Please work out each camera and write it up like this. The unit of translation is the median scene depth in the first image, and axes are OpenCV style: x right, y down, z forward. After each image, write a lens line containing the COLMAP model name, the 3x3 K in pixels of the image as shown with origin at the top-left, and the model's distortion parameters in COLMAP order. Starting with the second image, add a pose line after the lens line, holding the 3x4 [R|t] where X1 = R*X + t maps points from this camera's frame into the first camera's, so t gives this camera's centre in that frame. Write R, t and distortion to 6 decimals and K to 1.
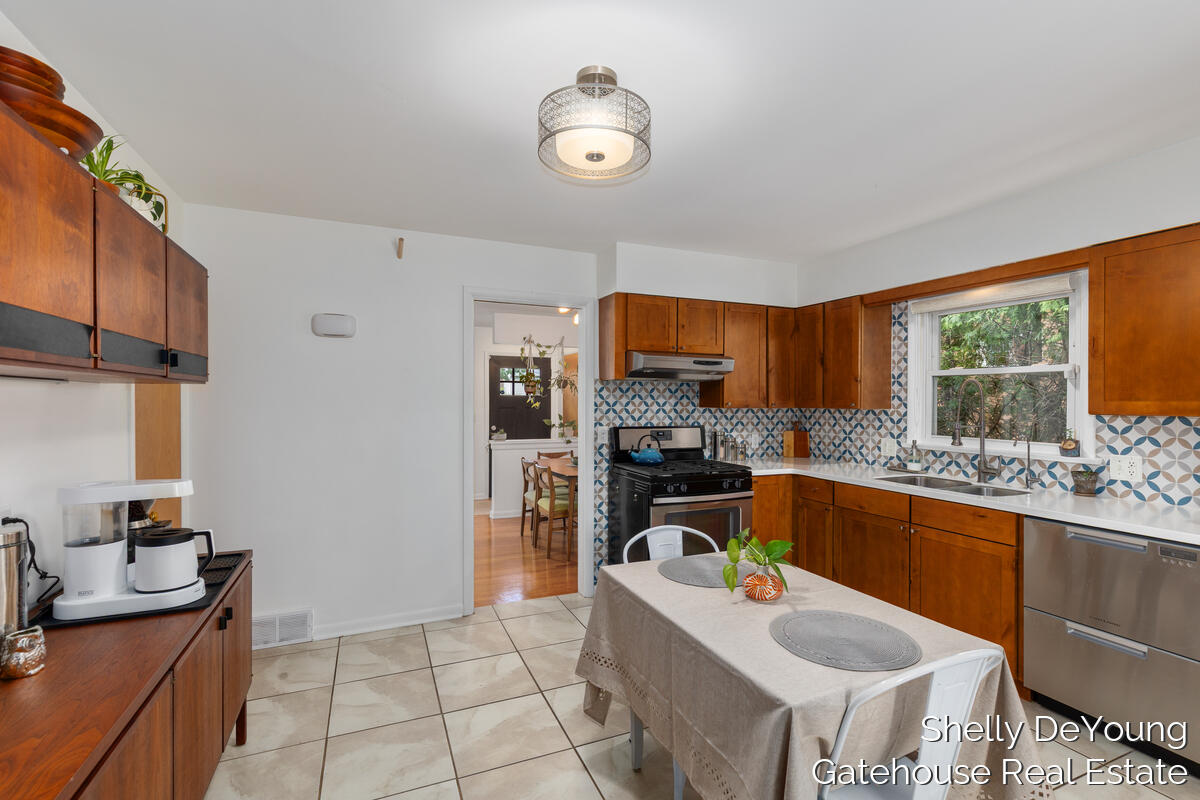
lens RADIAL K [[545.5, 0, 609.5], [0, 545.5, 403.3], [0, 0, 1]] dist [-0.002367, -0.000333]
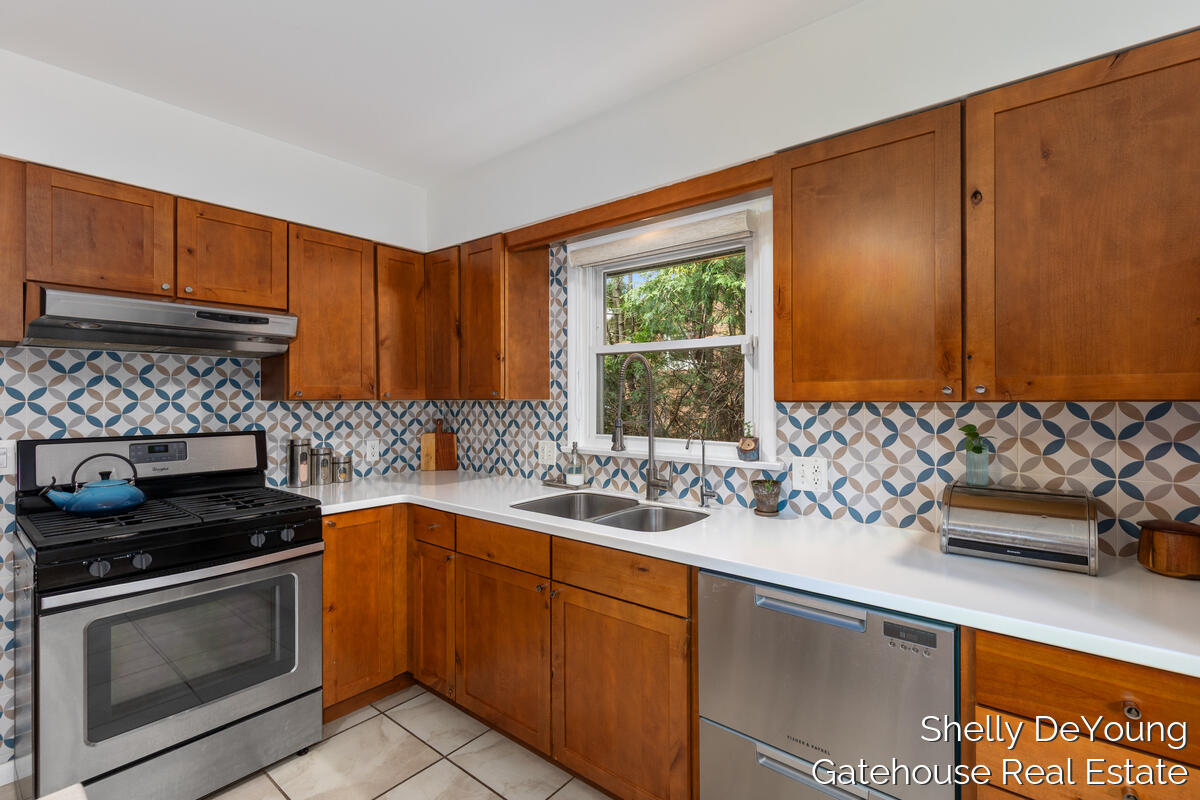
lens RADIAL K [[545.5, 0, 607.1], [0, 545.5, 396.6], [0, 0, 1]] dist [-0.002367, -0.000333]
pose [[0.886704, -0.005063, 0.462310, 0.275702], [0.008018, 0.999958, -0.004426, 0.010946], [-0.462269, 0.007632, 0.886707, 0.356801]]
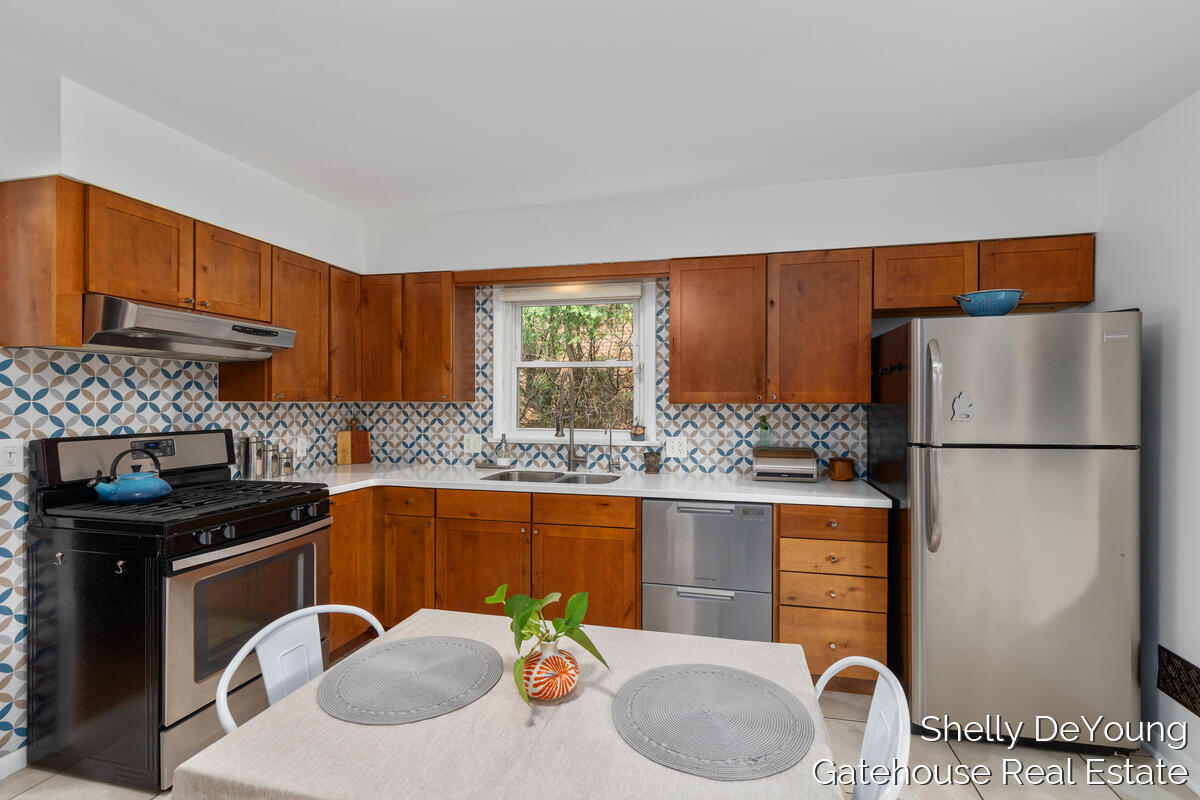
lens RADIAL K [[545.5, 0, 616.4], [0, 545.5, 403.3], [0, 0, 1]] dist [-0.002367, -0.000333]
pose [[0.595802, -0.006479, 0.803105, -0.091001], [0.003413, 0.999979, 0.005535, 0.009649], [-0.803124, -0.000557, 0.595812, 0.285541]]
